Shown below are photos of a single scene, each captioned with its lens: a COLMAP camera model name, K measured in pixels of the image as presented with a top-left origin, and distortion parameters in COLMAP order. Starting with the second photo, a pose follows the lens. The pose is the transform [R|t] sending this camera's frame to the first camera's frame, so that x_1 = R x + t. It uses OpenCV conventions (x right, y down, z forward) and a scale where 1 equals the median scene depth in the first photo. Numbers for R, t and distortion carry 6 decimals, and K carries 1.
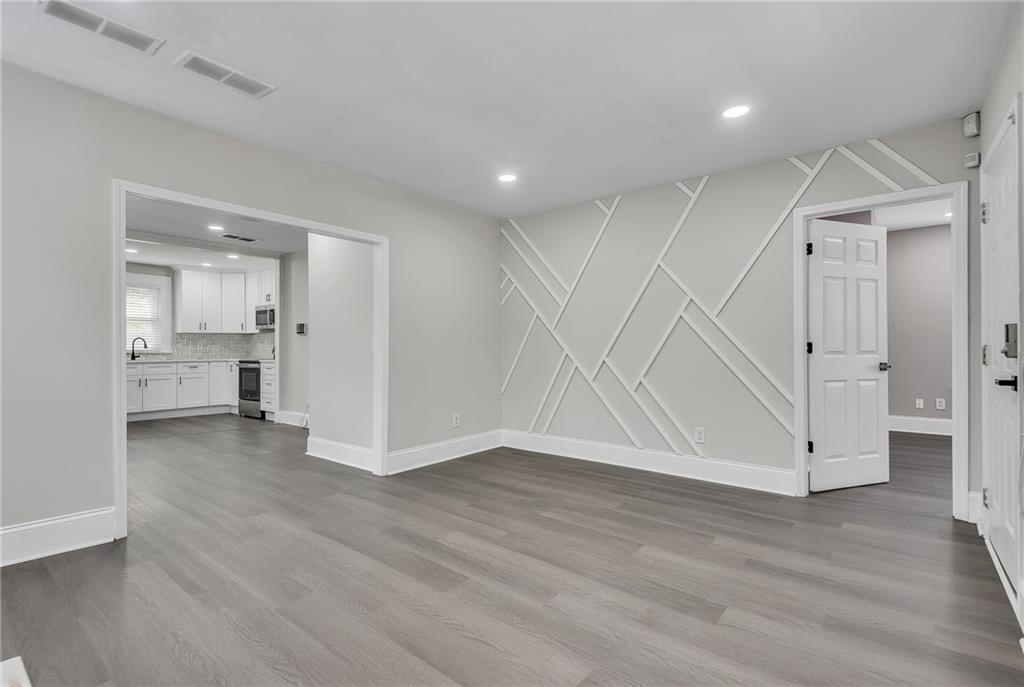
lens RADIAL K [[476.4, 0, 514.6], [0, 476.4, 344.9], [0, 0, 1]] dist [0.018779, -0.000385]
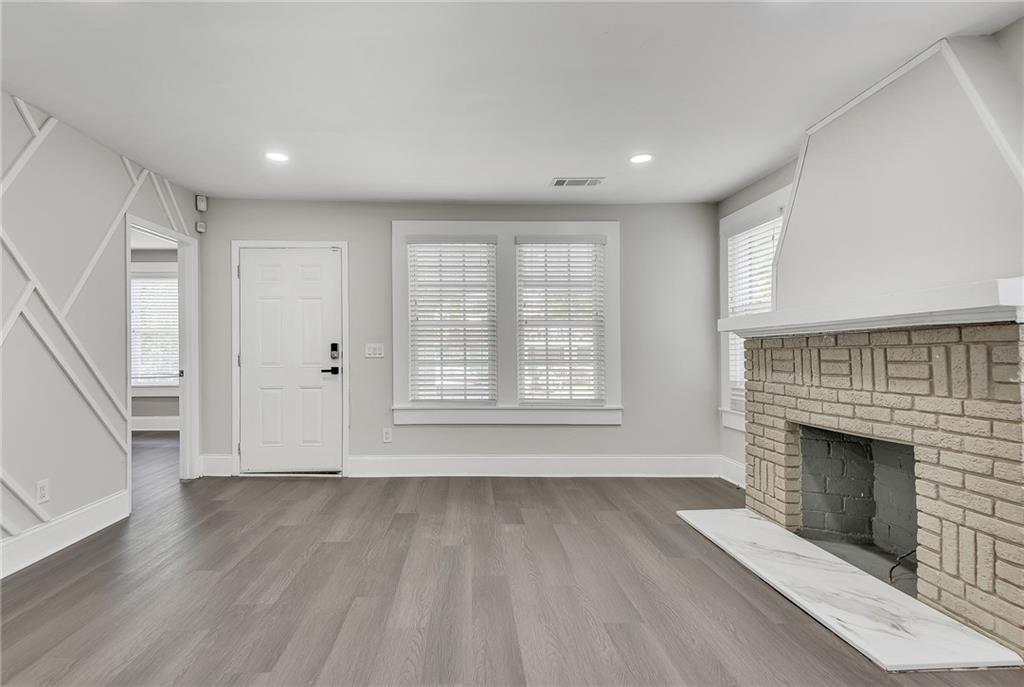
lens RADIAL K [[493.0, 0, 475.7], [0, 493.0, 343.4], [0, 0, 1]] dist [0.036902, -0.016950]
pose [[-0.630128, 0.013667, 0.776371, -0.294951], [0.009354, 0.999906, -0.010010, -0.003827], [-0.776435, 0.000955, -0.630197, 0.521490]]
